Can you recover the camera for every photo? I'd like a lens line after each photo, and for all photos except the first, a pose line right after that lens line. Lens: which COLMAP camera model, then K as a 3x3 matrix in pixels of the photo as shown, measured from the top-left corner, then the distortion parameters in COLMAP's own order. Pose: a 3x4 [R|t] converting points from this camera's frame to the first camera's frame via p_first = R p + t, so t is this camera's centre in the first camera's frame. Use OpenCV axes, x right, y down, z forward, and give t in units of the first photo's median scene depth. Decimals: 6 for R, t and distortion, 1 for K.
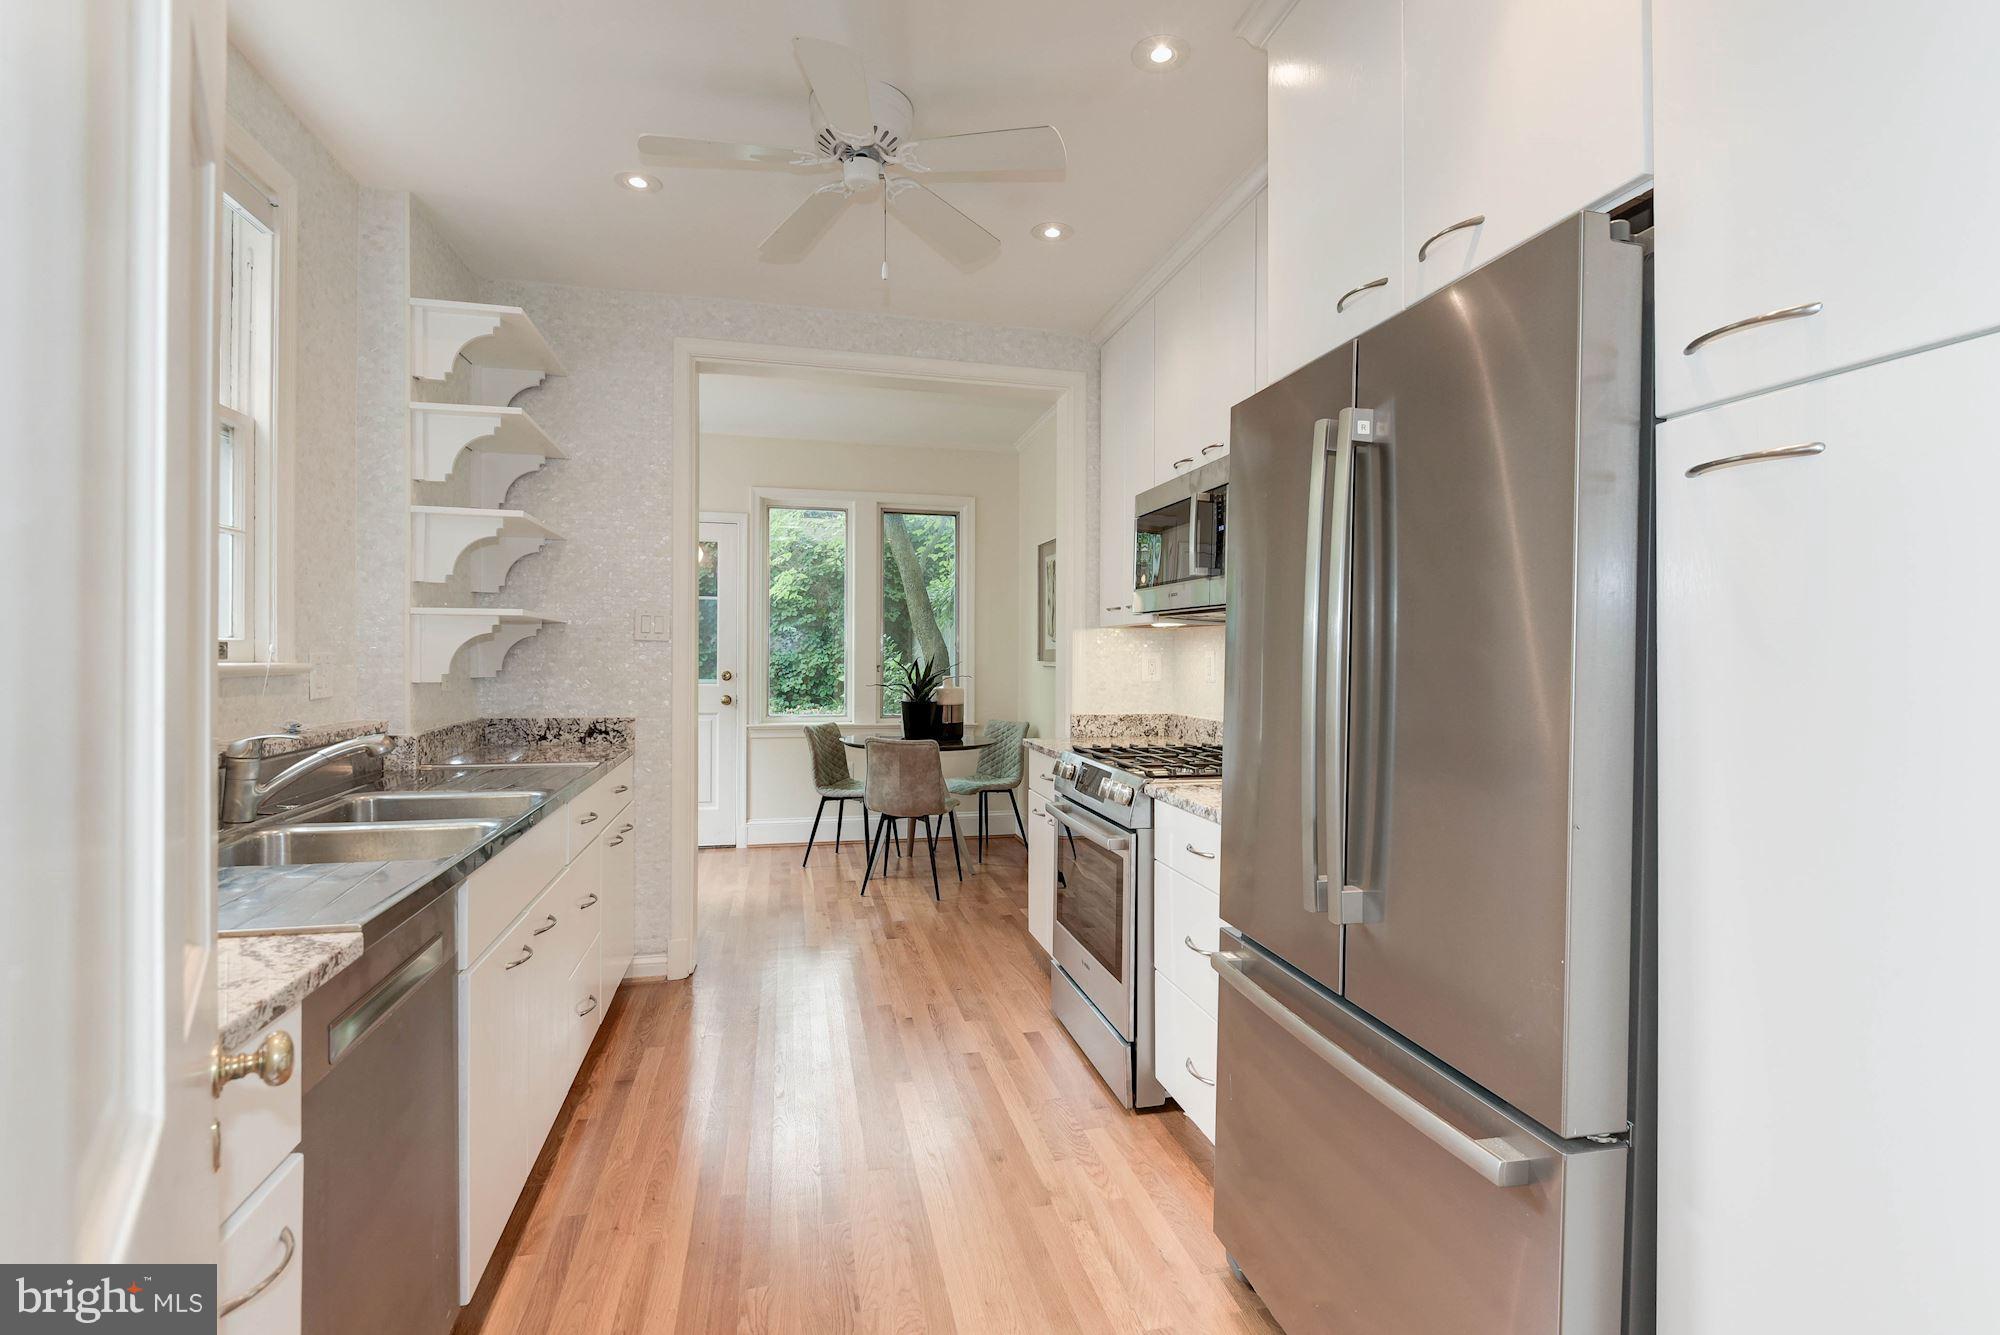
lens RADIAL K [[939.7, 0, 1014.5], [0, 939.7, 655.2], [0, 0, 1]] dist [-0.005013, -0.003255]
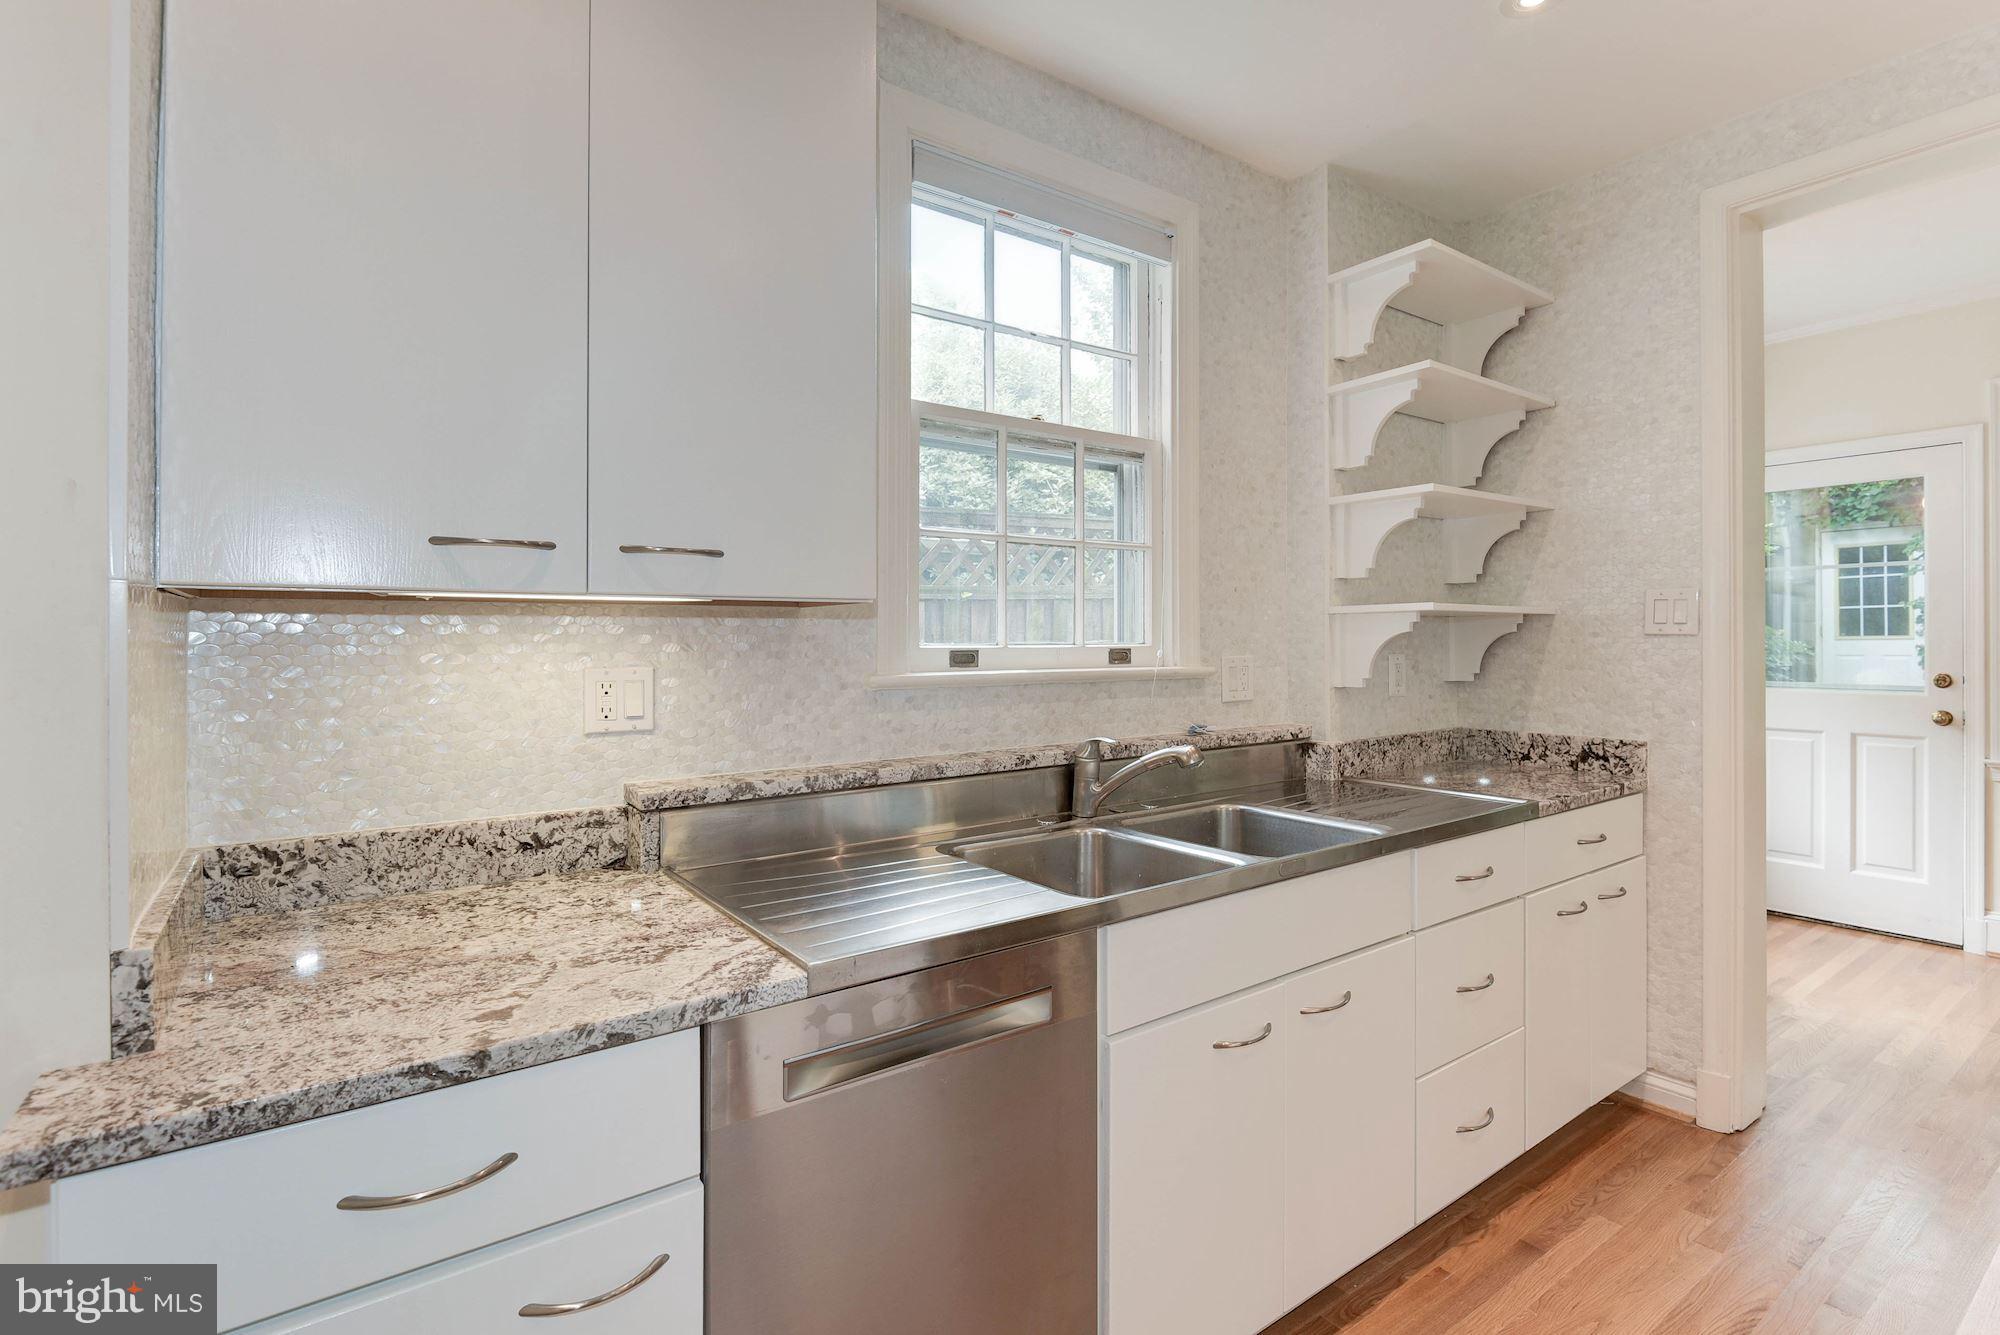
lens RADIAL K [[939.7, 0, 1001.4], [0, 939.7, 648.9], [0, 0, 1]] dist [-0.005013, -0.003255]
pose [[0.373752, -0.004661, -0.927517, 0.080732], [0.008563, 0.999962, -0.001574, -0.008059], [0.927489, -0.007354, 0.373778, 0.274259]]
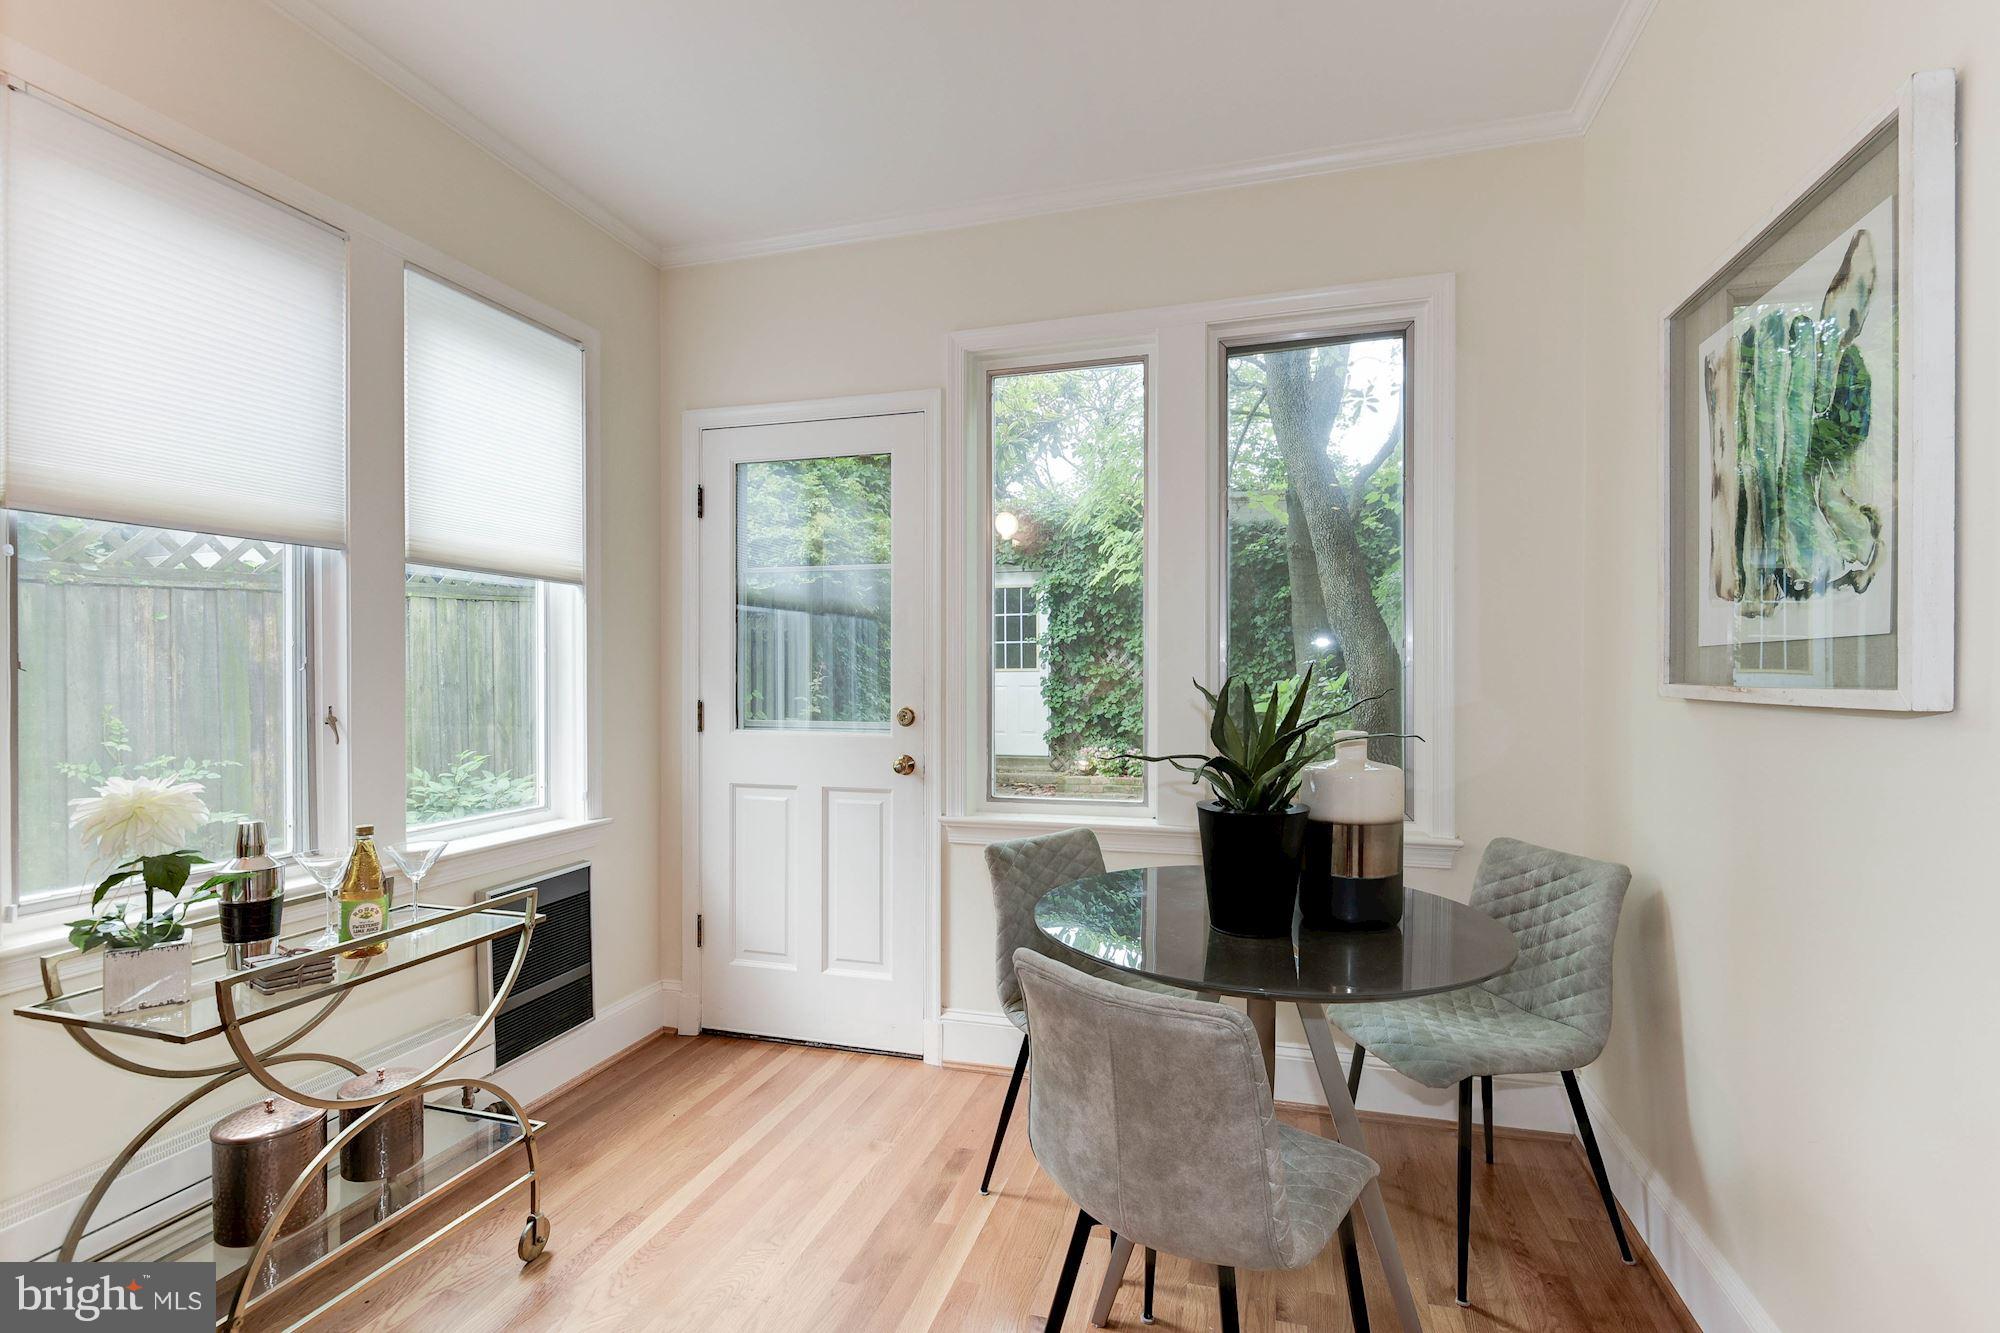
lens RADIAL K [[939.7, 0, 994.0], [0, 939.7, 692.4], [0, 0, 1]] dist [-0.005013, -0.003255]
pose [[0.863778, -0.000898, -0.503872, -0.021230], [0.009408, 0.999853, 0.014346, 0.003773], [0.503785, -0.017133, 0.863659, 1.022275]]
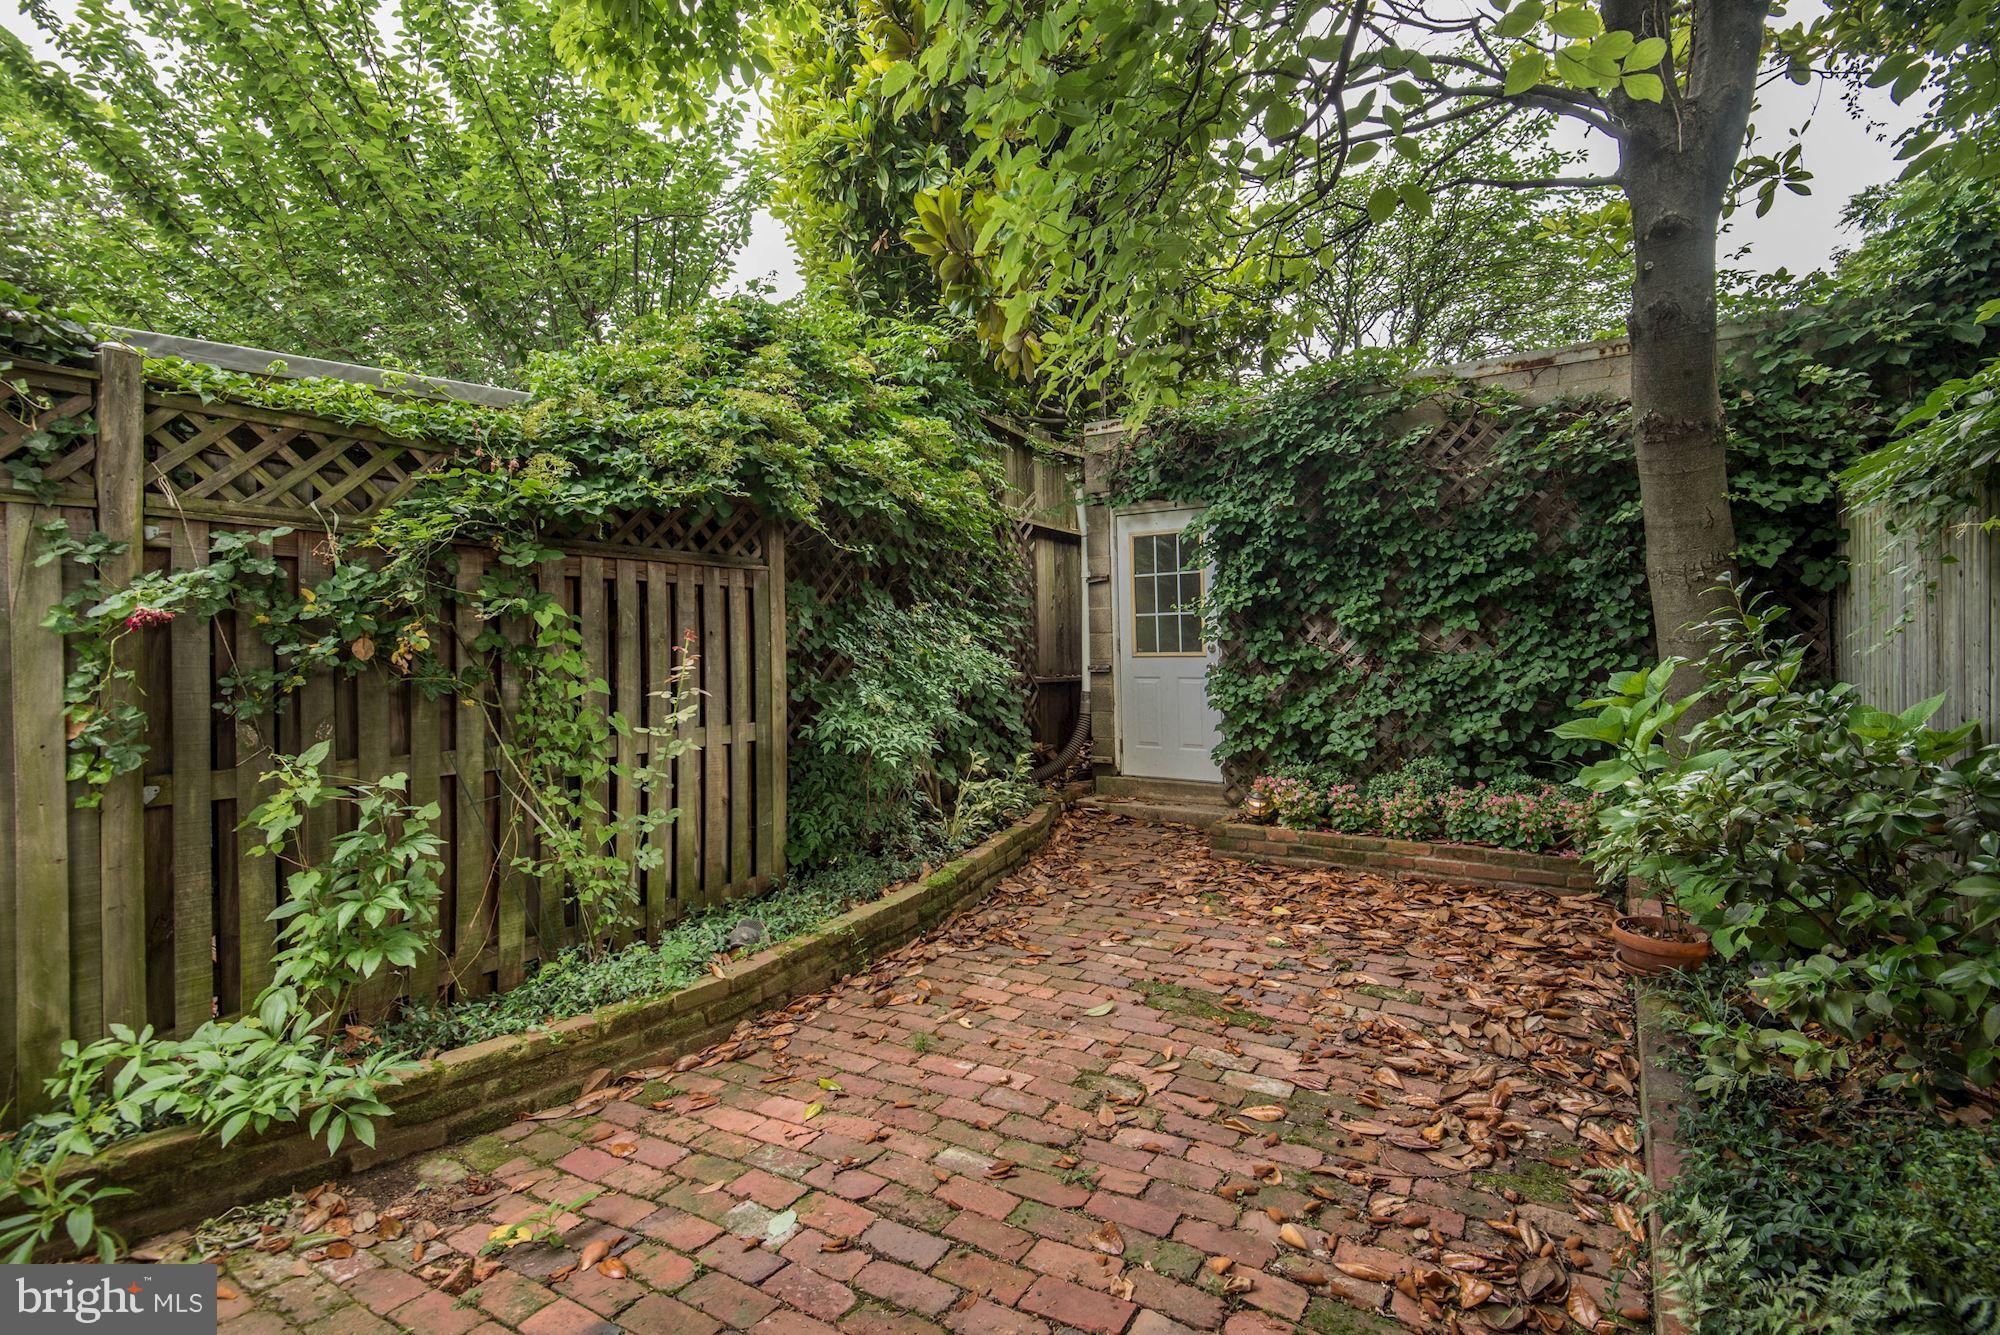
lens RADIAL K [[939.7, 0, 969.5], [0, 939.7, 640.2], [0, 0, 1]] dist [-0.005013, -0.003255]
pose [[0.666871, -0.027531, -0.744665, -0.254003], [0.011087, 0.999573, -0.027026, -0.004750], [0.745091, 0.009767, 0.666891, 2.000392]]
